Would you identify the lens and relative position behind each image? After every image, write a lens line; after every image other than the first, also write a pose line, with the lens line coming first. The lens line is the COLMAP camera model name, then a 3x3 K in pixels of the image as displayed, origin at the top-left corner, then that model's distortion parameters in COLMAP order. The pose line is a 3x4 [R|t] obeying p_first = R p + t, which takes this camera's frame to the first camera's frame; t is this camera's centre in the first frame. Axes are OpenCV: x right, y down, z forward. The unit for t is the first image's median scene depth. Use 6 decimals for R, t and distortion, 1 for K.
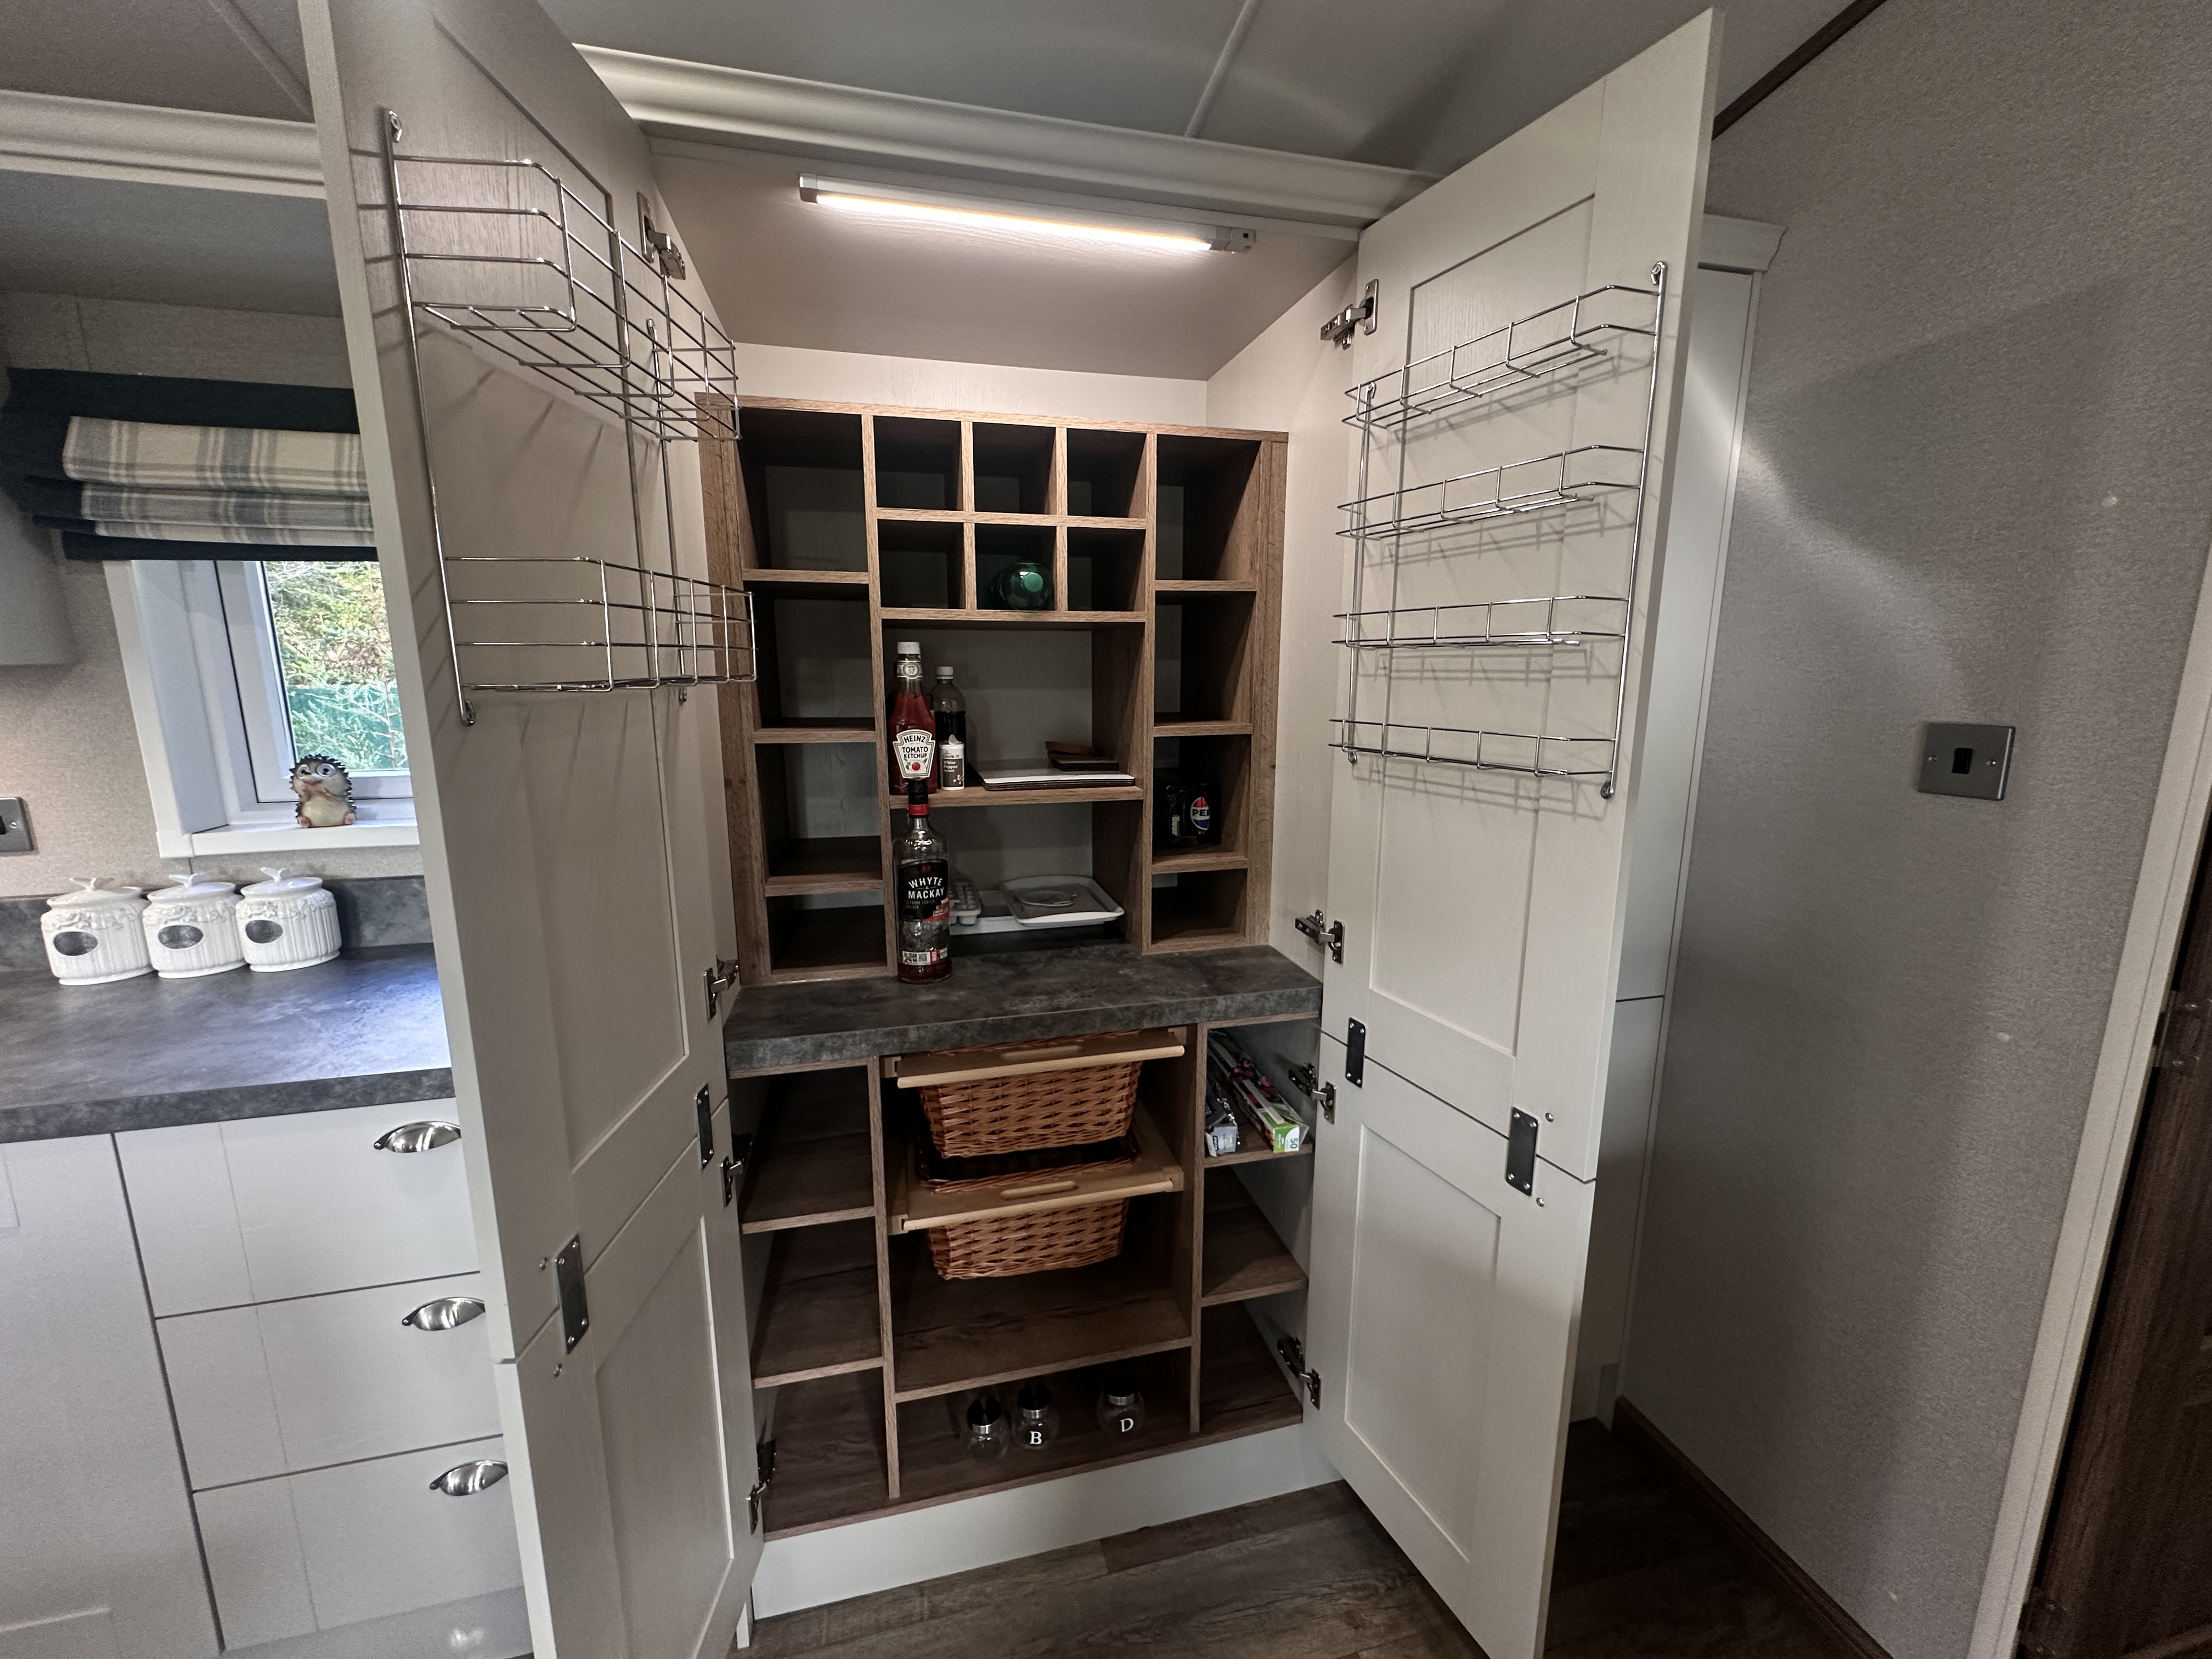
lens RADIAL K [[877.0, 0, 1106.0], [0, 877.0, 829.5], [0, 0, 1]] dist [-0.002512, -0.000018]
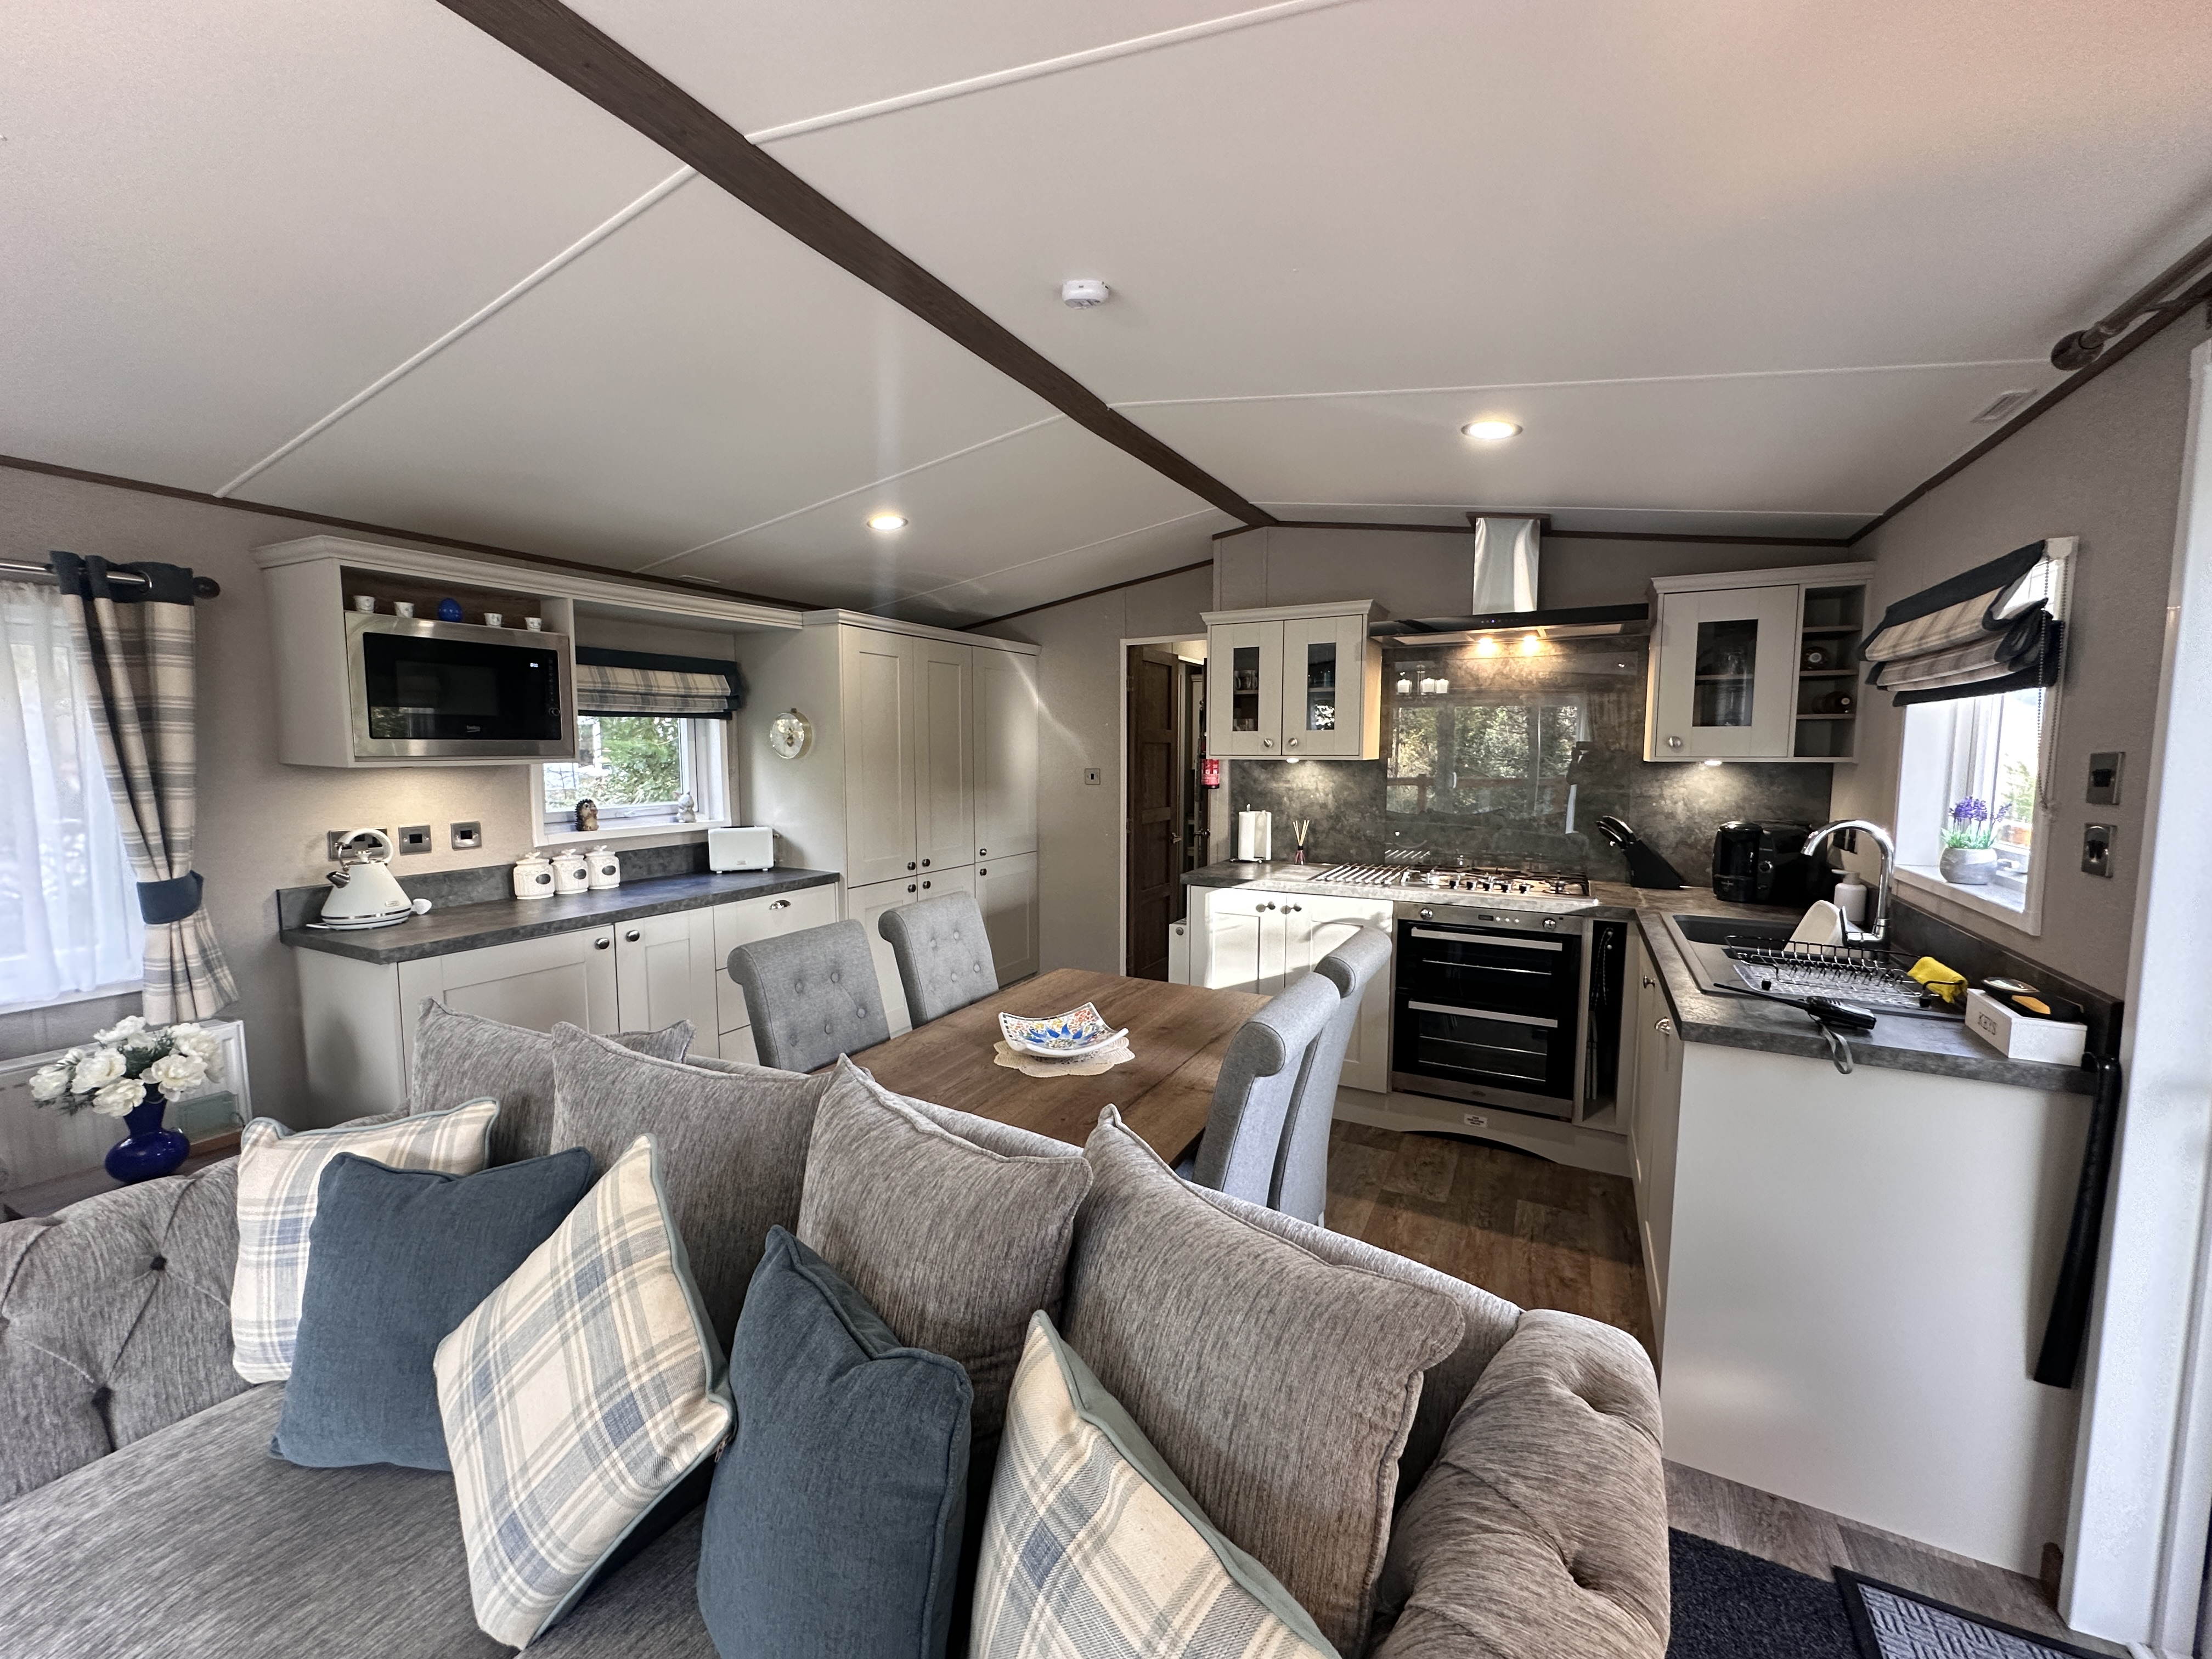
lens RADIAL K [[877.0, 0, 1106.0], [0, 877.0, 829.5], [0, 0, 1]] dist [-0.002512, -0.000018]
pose [[0.666525, -0.068973, 0.742285, -1.916921], [0.136158, 0.990225, -0.030249, 0.274368], [-0.732943, 0.121230, 0.669401, -1.671957]]
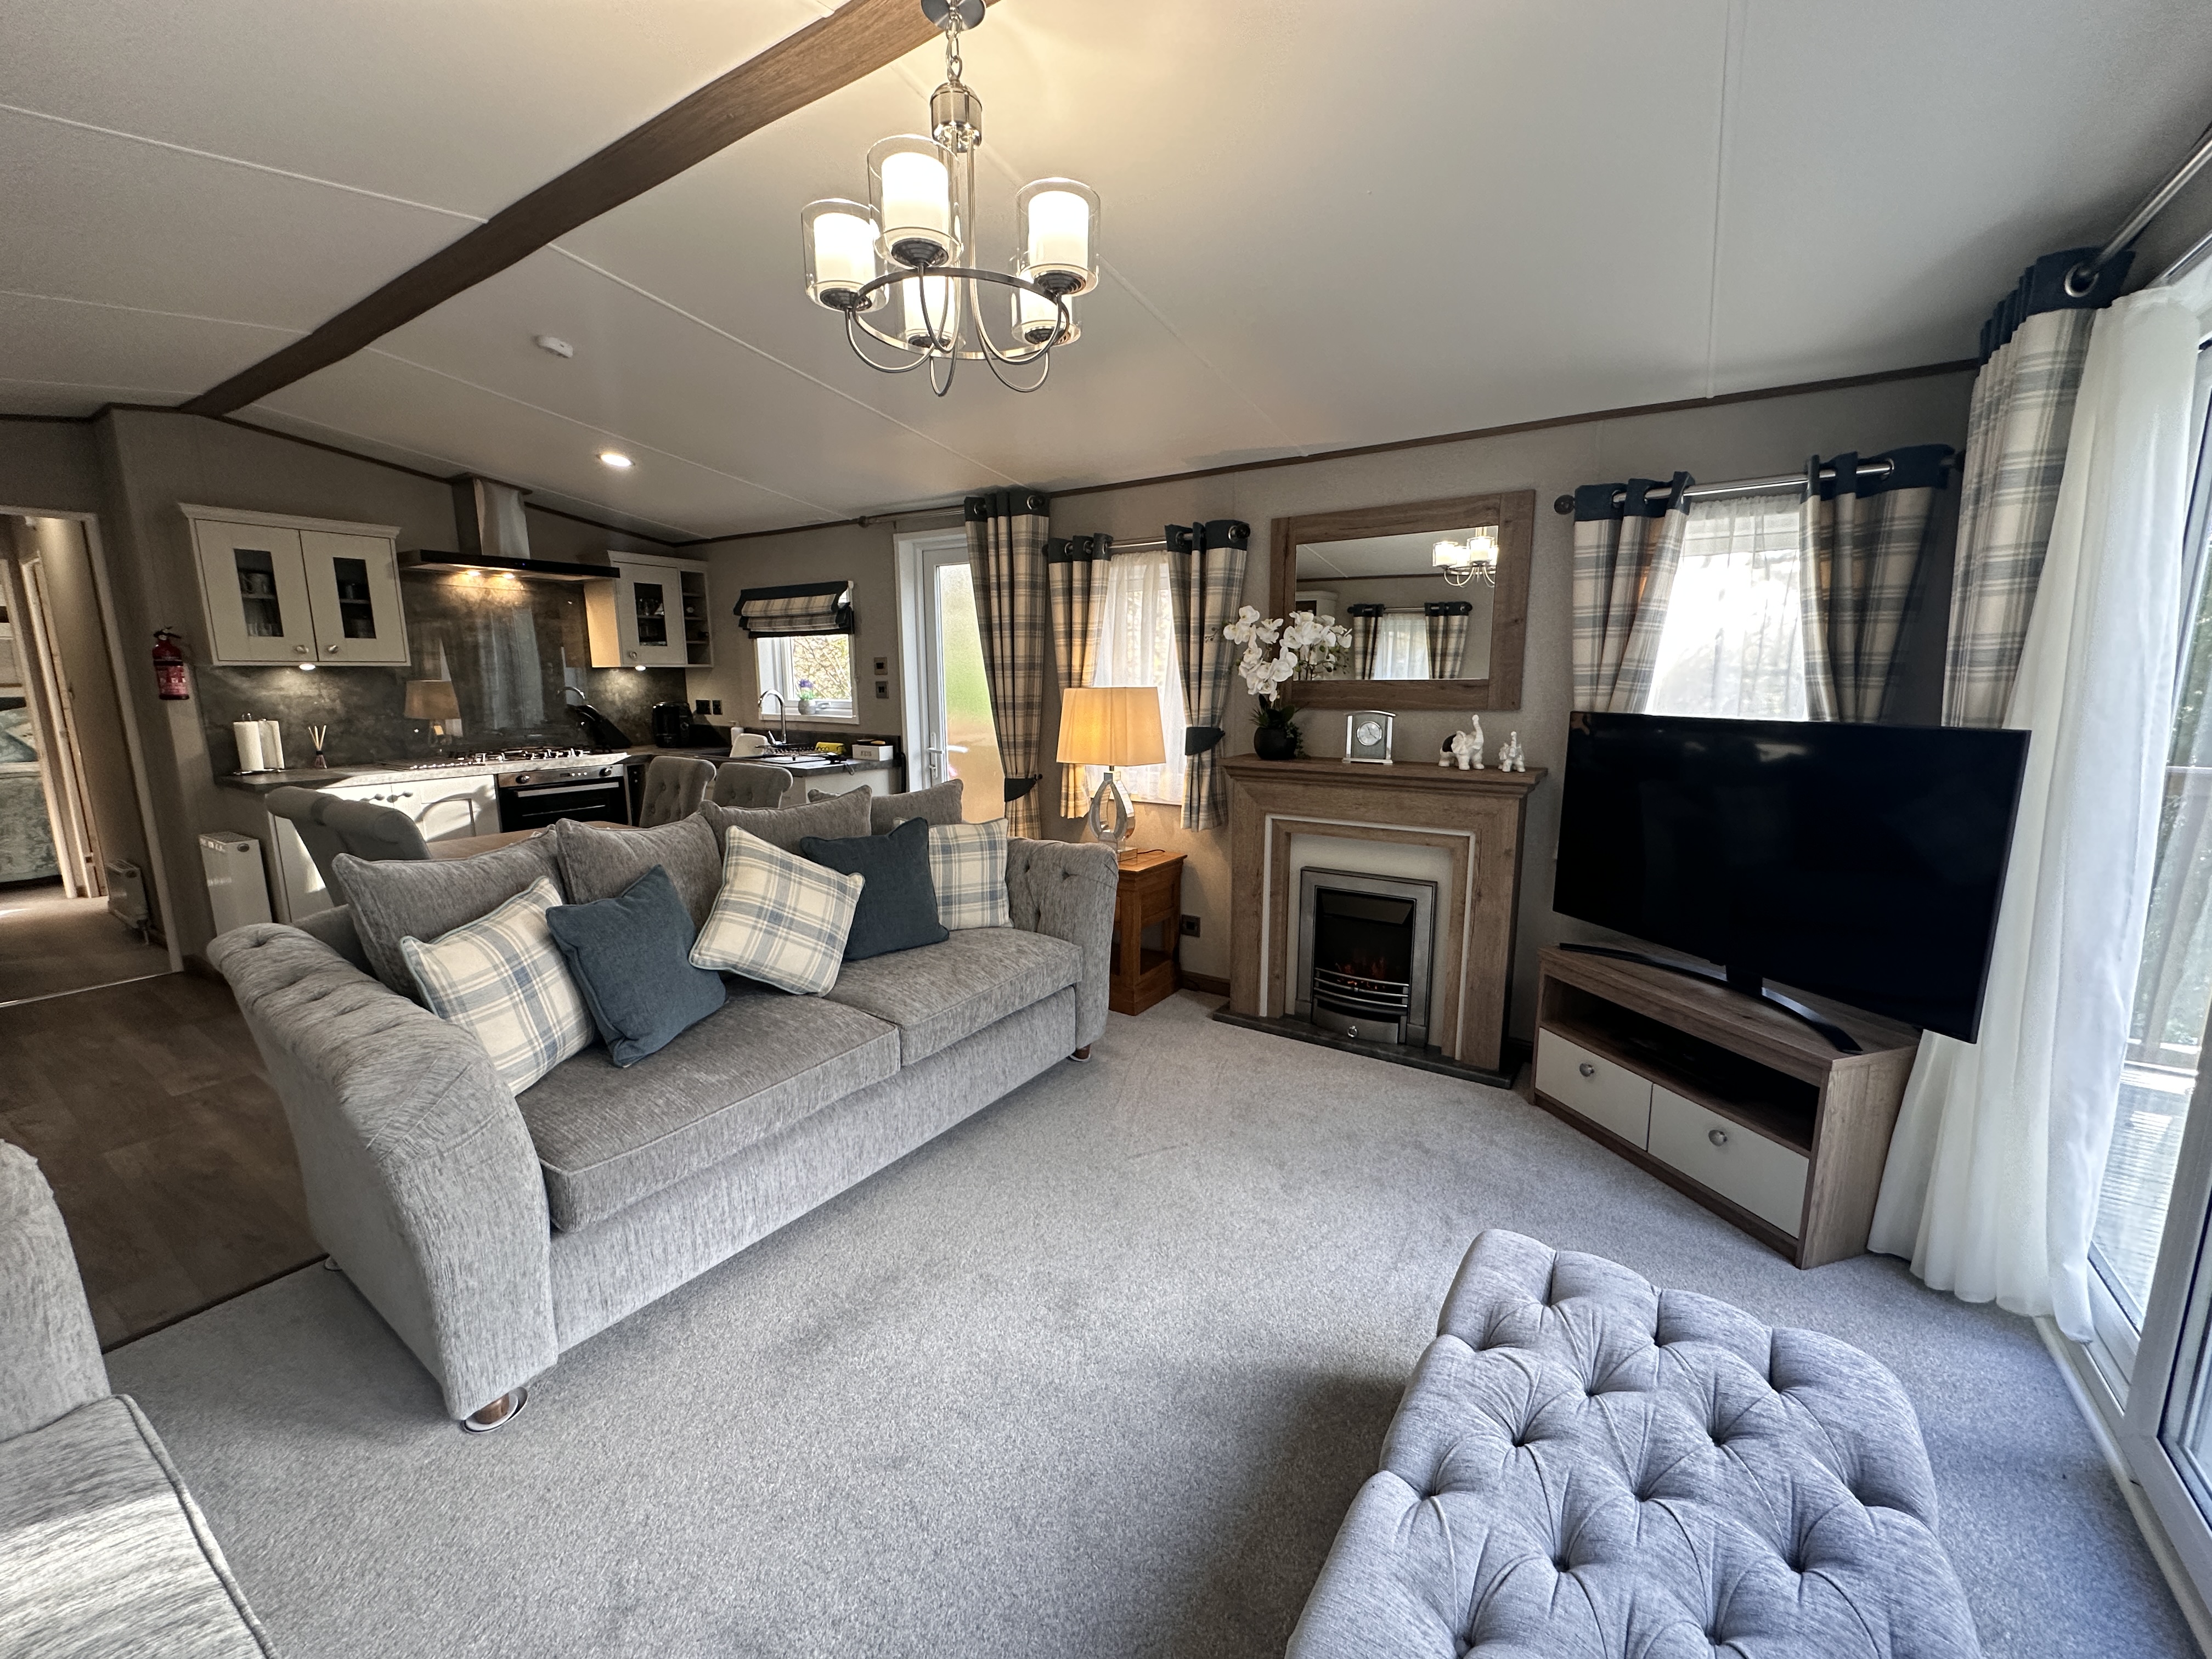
lens RADIAL K [[877.0, 0, 1106.0], [0, 877.0, 829.5], [0, 0, 1]] dist [-0.002512, -0.000018]
pose [[-0.680650, -0.125052, 0.721858, -3.399520], [0.136802, 0.946298, 0.292925, 0.069872], [-0.719723, 0.298131, -0.626990, -0.158513]]
